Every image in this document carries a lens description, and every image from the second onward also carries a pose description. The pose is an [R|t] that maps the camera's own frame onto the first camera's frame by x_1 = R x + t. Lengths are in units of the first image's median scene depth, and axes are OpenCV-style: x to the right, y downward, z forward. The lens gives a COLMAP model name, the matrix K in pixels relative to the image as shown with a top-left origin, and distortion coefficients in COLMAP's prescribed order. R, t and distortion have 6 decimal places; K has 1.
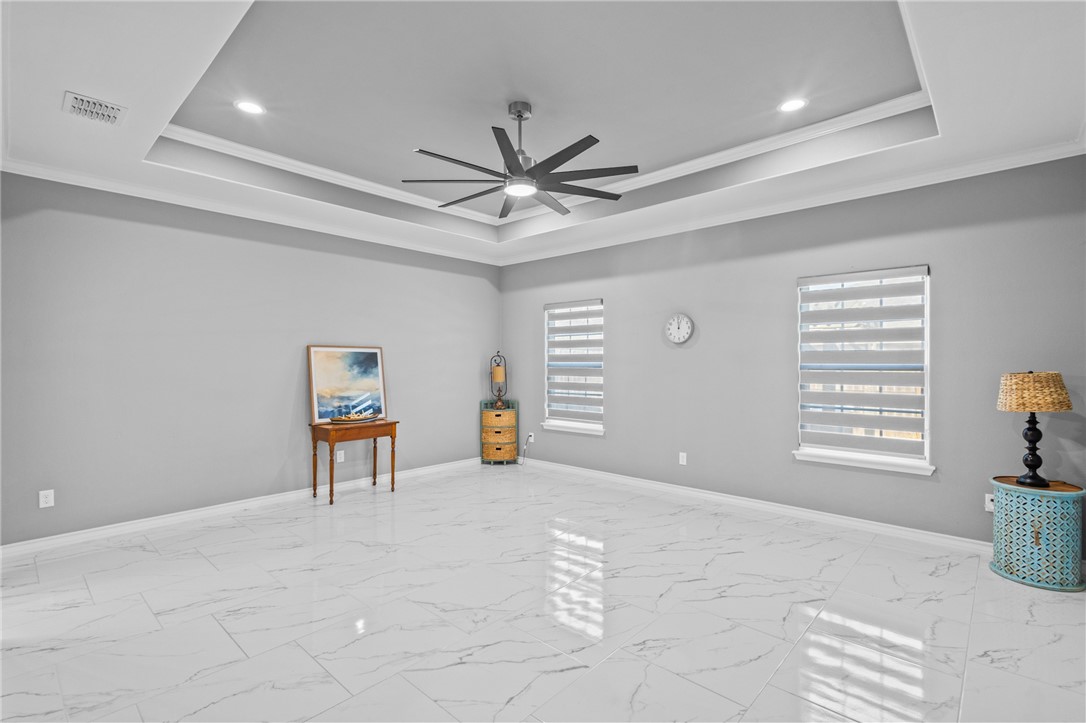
lens RADIAL K [[500.2, 0, 543.8], [0, 500.2, 364.3], [0, 0, 1]] dist [0.008548, -0.003086]
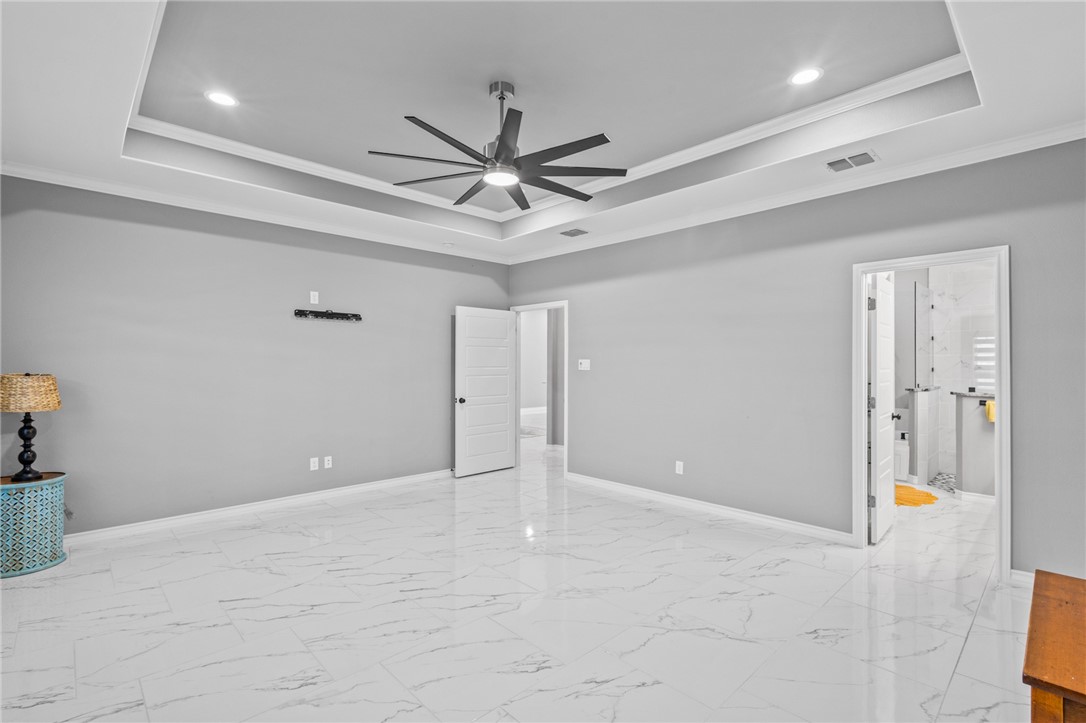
lens RADIAL K [[500.2, 0, 542.0], [0, 500.2, 361.9], [0, 0, 1]] dist [0.008548, -0.003086]
pose [[-0.997804, -0.000130, 0.066241, -0.167943], [-0.000115, 1.000000, 0.000241, -0.009413], [-0.066241, 0.000233, -0.997804, 1.751487]]
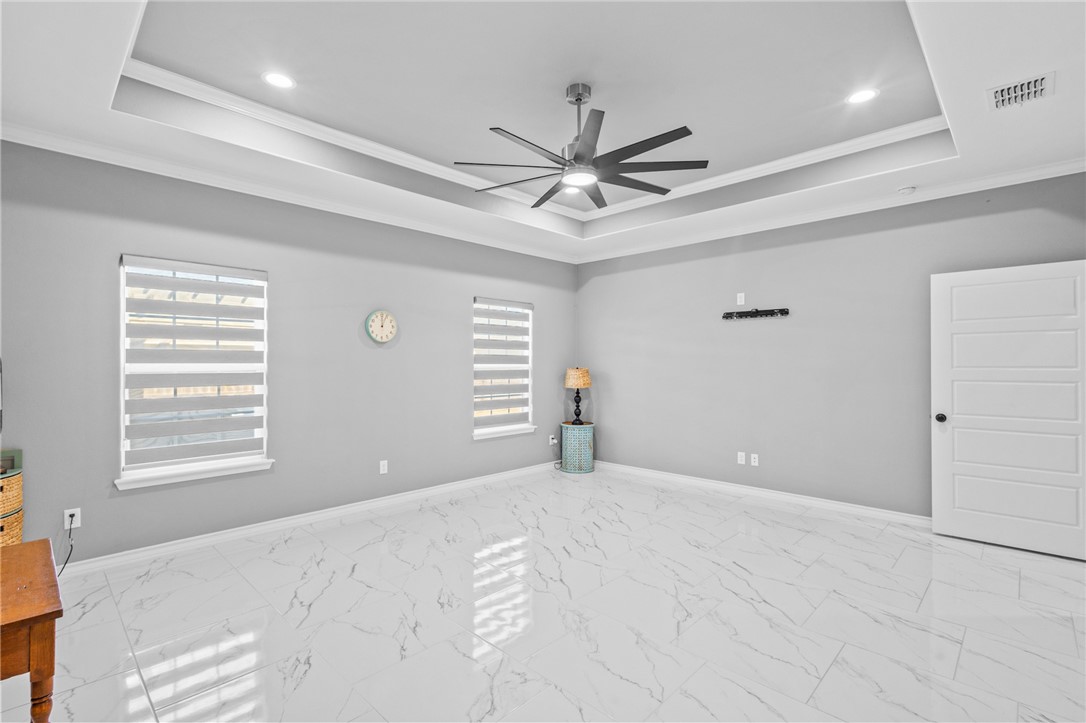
lens RADIAL K [[500.2, 0, 541.8], [0, 500.2, 360.7], [0, 0, 1]] dist [0.008548, -0.003086]
pose [[0.029426, 0.003526, 0.999561, -0.902864], [0.005327, 0.999979, -0.003685, -0.005529], [-0.999553, 0.005433, 0.029407, 0.951190]]
